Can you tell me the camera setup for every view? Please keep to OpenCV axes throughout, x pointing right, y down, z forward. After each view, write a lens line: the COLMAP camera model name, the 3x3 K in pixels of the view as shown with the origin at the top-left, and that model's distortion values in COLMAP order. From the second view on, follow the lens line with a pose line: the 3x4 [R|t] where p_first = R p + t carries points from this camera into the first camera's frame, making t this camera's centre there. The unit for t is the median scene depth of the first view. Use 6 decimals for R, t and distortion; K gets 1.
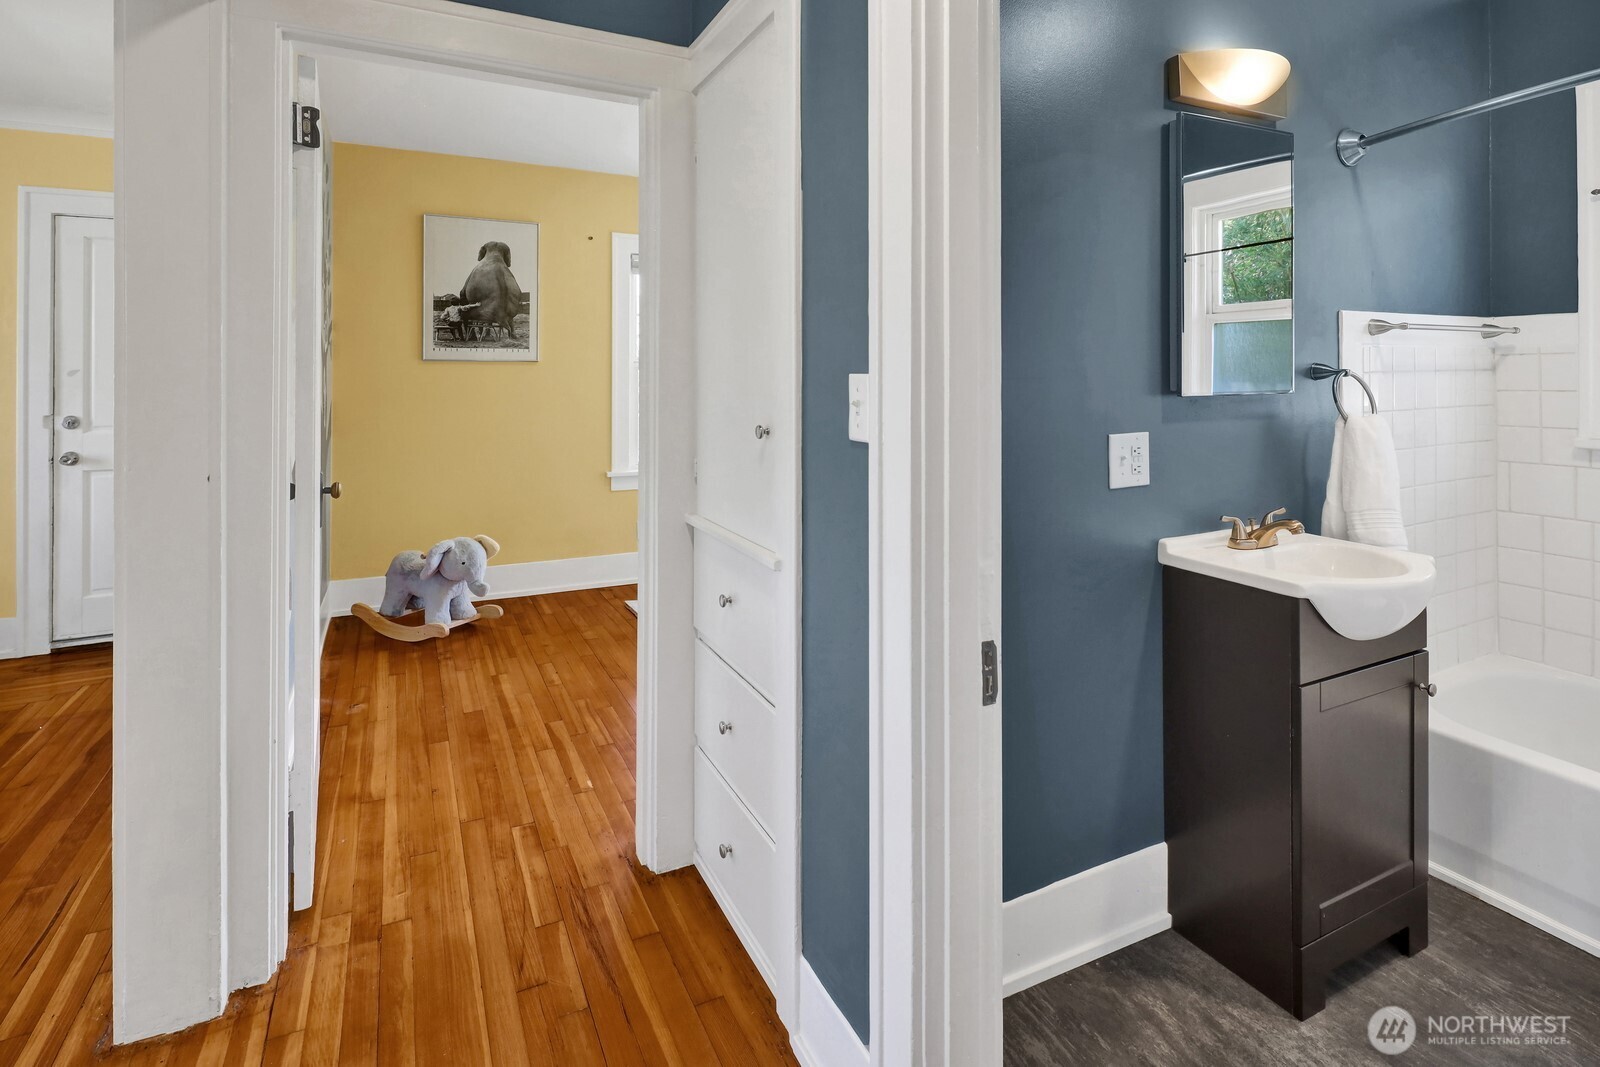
lens RADIAL K [[810.1, 0, 815.9], [0, 810.1, 370.1], [0, 0, 1]] dist [0.000598, -0.000822]
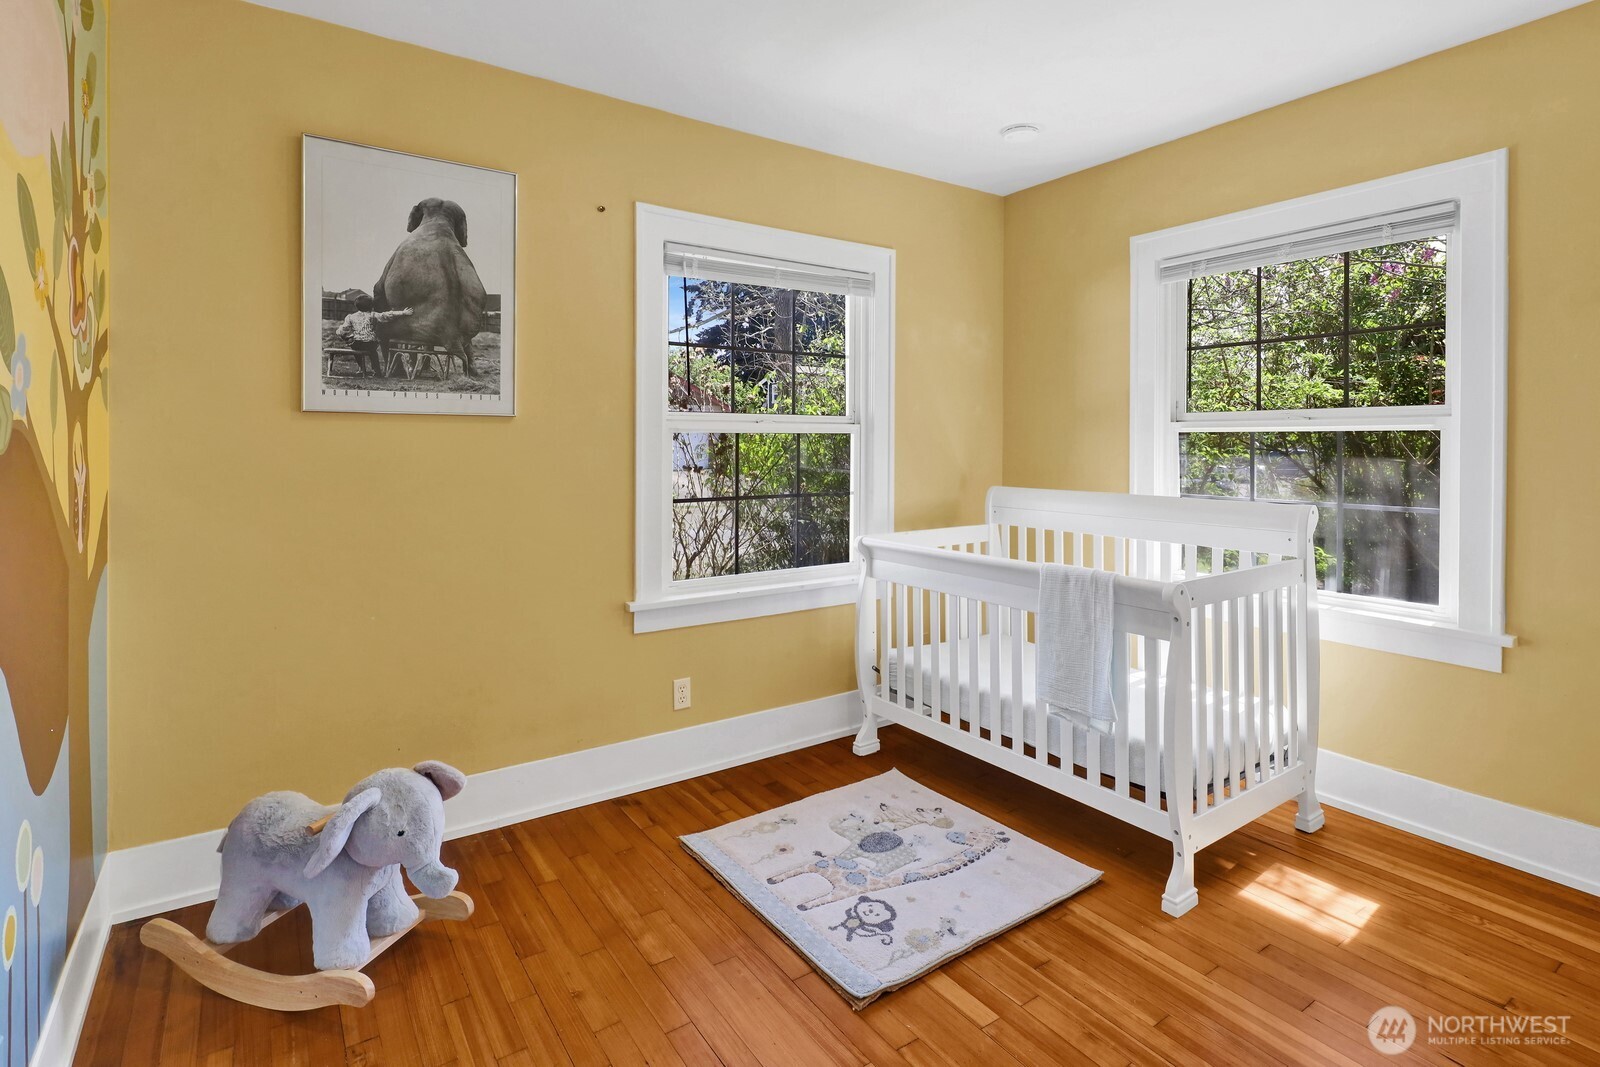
lens RADIAL K [[791.8, 0, 794.6], [0, 791.8, 442.3], [0, 0, 1]] dist [-0.000315, -0.000547]
pose [[0.991708, 0.002856, 0.128479, -0.229107], [-0.004296, 0.999931, 0.010935, 0.000268], [-0.128439, -0.011396, 0.991652, 0.440632]]
